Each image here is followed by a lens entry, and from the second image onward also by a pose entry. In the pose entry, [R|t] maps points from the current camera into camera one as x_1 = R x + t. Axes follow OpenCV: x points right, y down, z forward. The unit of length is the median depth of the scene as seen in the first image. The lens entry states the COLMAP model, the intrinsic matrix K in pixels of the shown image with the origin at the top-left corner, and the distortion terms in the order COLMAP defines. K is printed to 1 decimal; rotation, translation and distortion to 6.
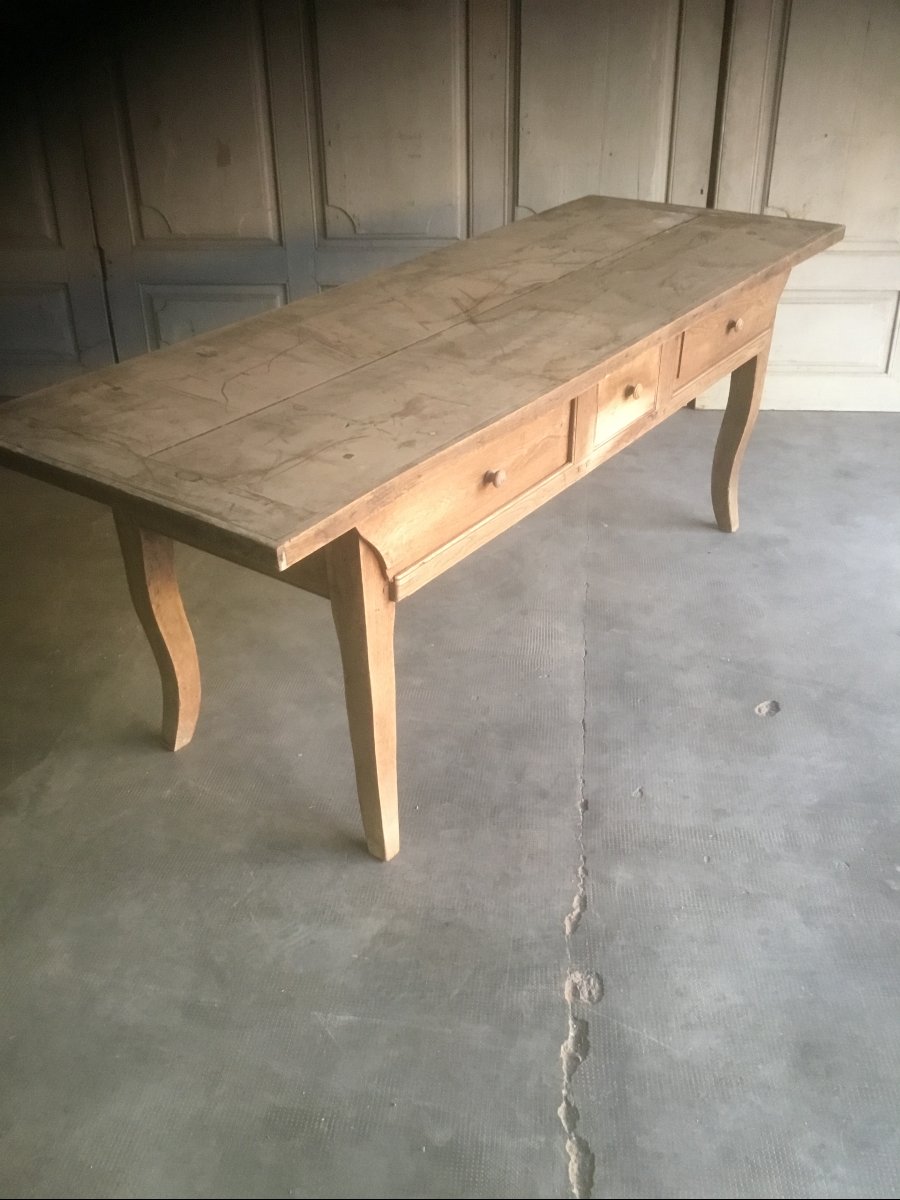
lens RADIAL K [[1078.2, 0, 444.5], [0, 1078.2, 620.0], [0, 0, 1]] dist [0.114472, -0.198195]
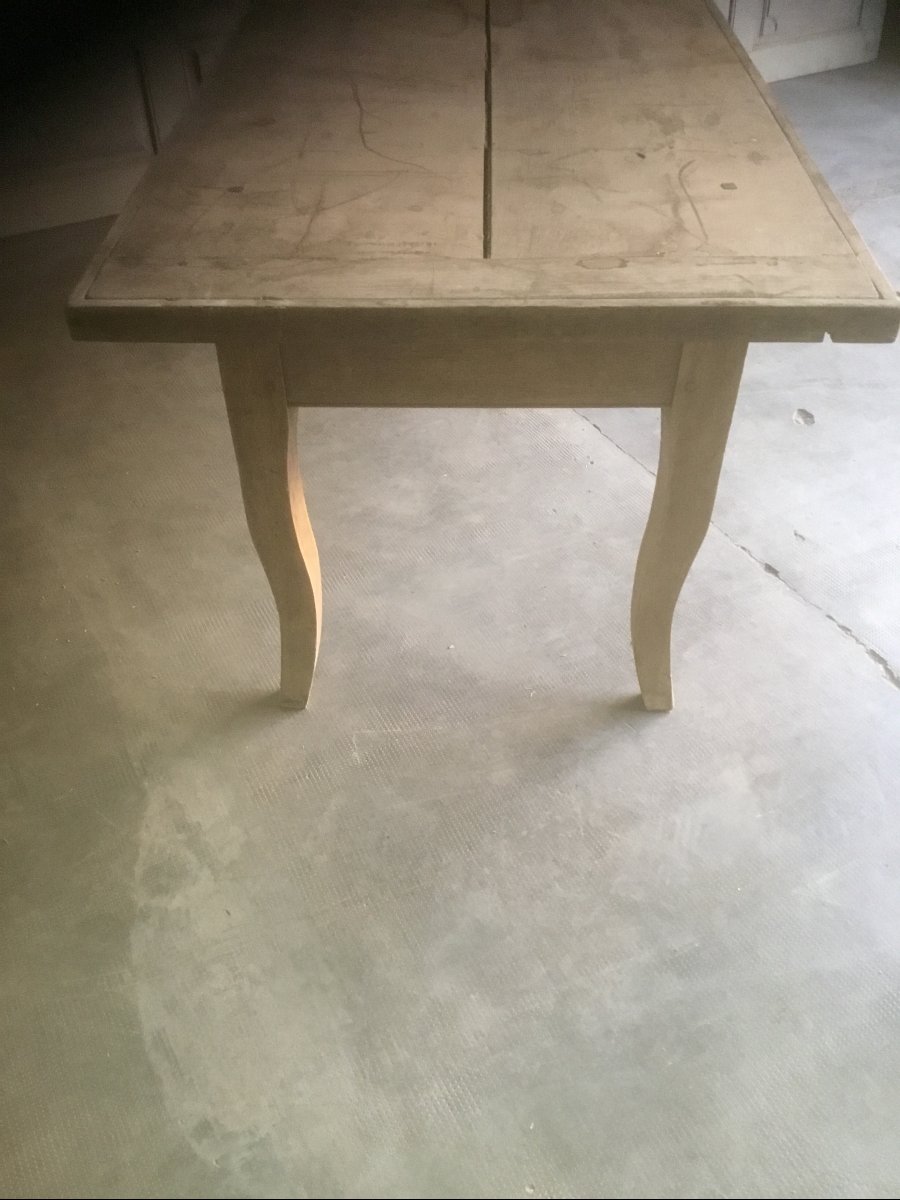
lens RADIAL K [[1078.2, 0, 448.7], [0, 1078.2, 611.6], [0, 0, 1]] dist [0.114472, -0.198195]
pose [[0.817221, -0.373557, 0.438868, -0.556869], [0.297803, 0.925664, 0.233367, -0.097845], [-0.493420, -0.060016, 0.867718, 0.381291]]
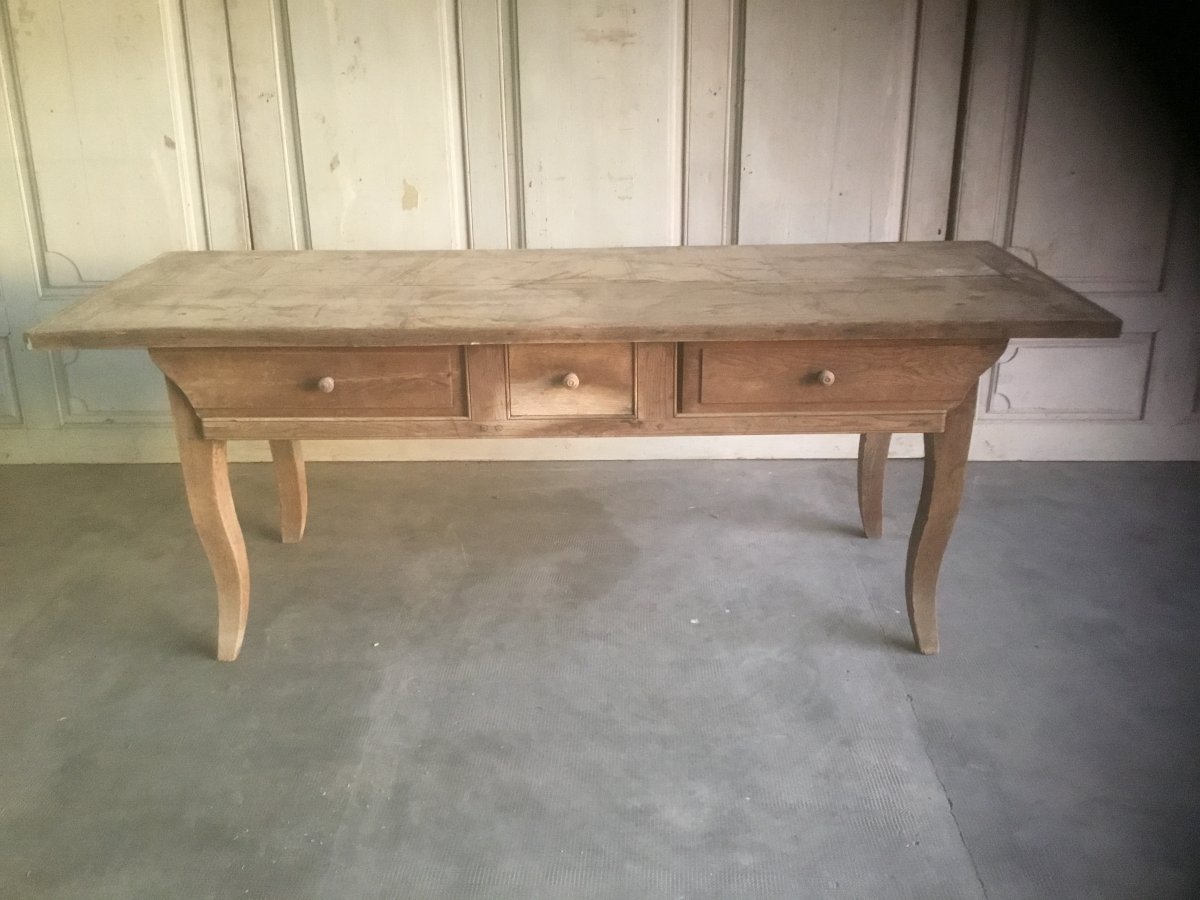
lens RADIAL K [[1078.2, 0, 593.7], [0, 1078.2, 439.9], [0, 0, 1]] dist [0.114472, -0.198195]
pose [[0.996547, -0.021089, 0.080308, -0.238072], [0.035099, 0.983537, -0.177263, -0.125948], [-0.075248, 0.179470, 0.980881, 0.290582]]
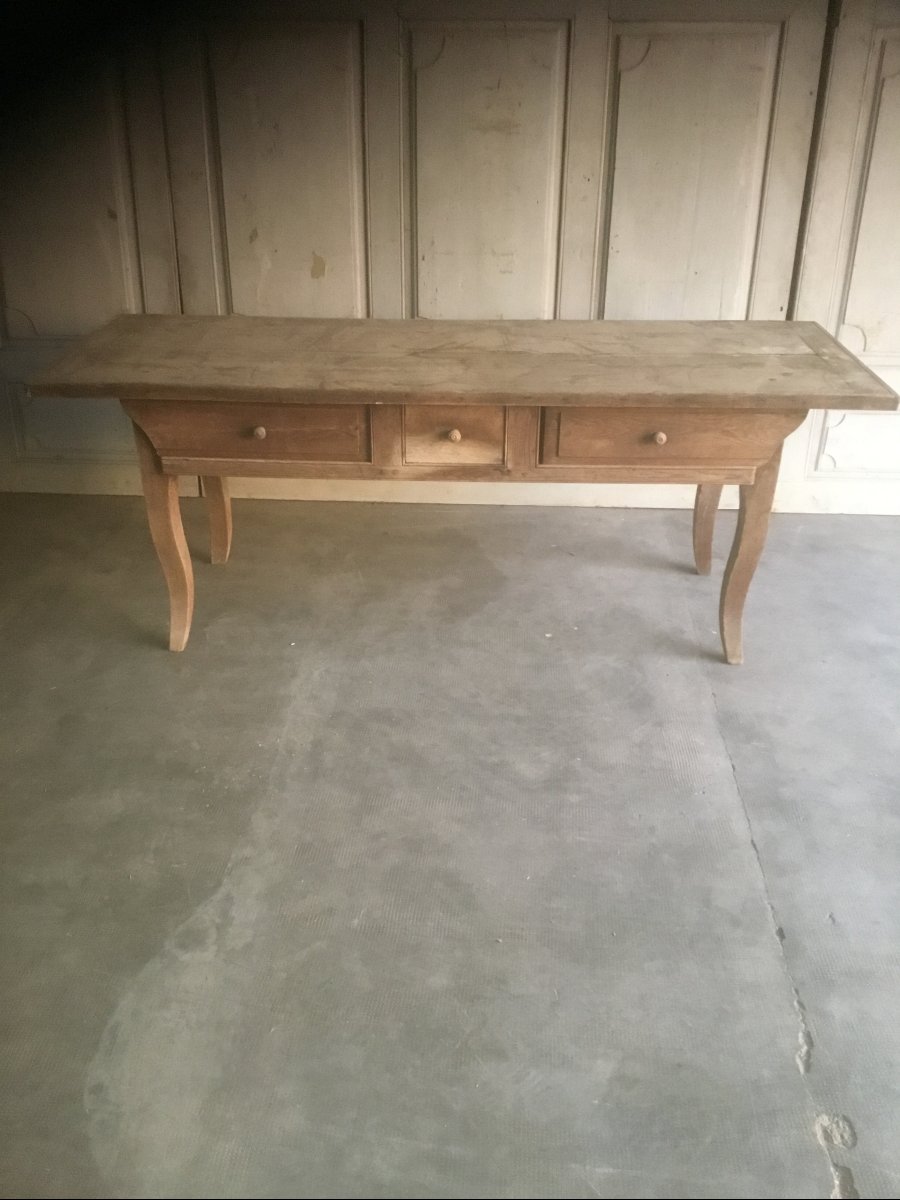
lens RADIAL K [[1078.2, 0, 442.5], [0, 1078.2, 618.5], [0, 0, 1]] dist [0.114472, -0.198195]
pose [[0.998634, 0.000828, 0.052240, -0.258594], [0.002440, 0.998044, -0.062466, -0.061279], [-0.052190, 0.062508, 0.996679, -0.001699]]
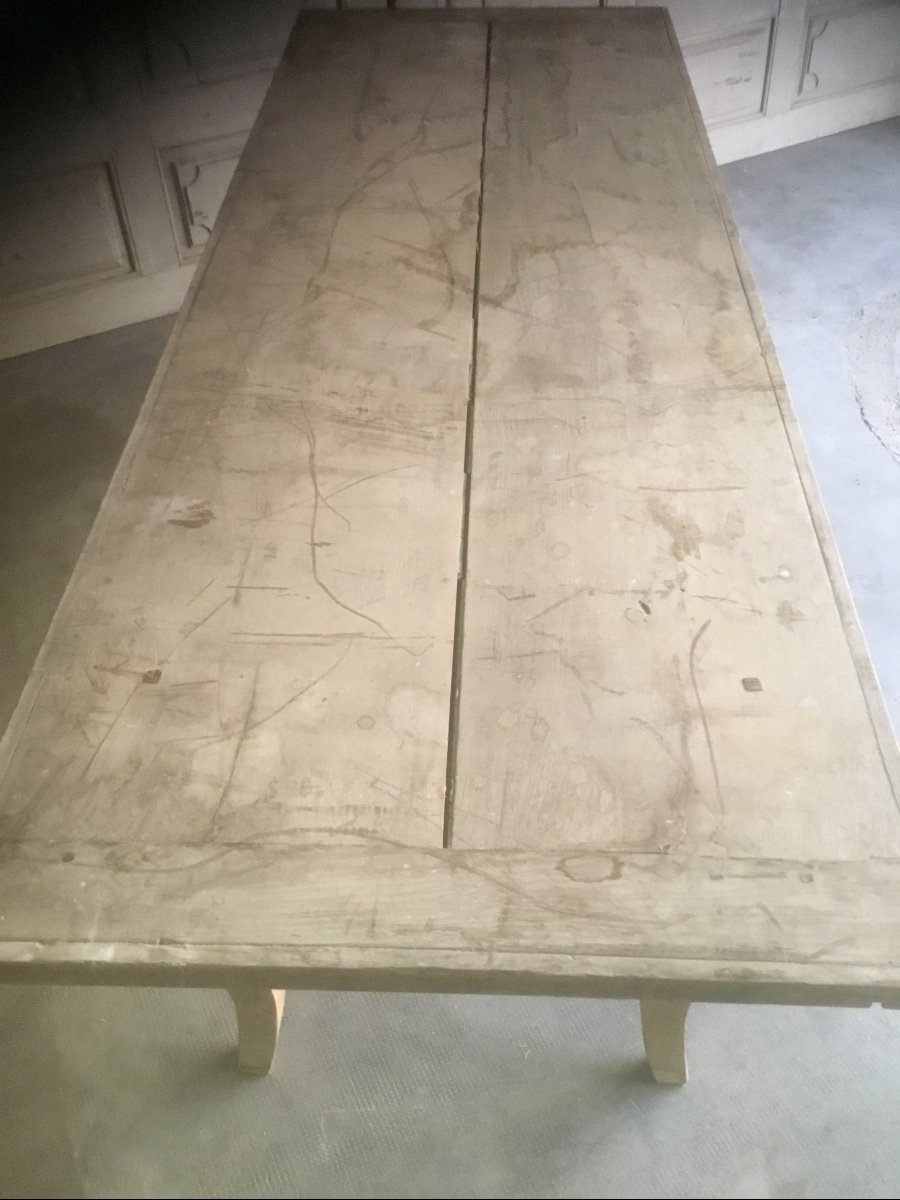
lens RADIAL K [[1078.2, 0, 448.4], [0, 1078.2, 605.1], [0, 0, 1]] dist [0.114472, -0.198195]
pose [[0.827635, -0.395523, 0.398224, -0.369764], [0.302382, 0.911952, 0.277322, -0.338502], [-0.472848, -0.109106, 0.874363, 0.485468]]
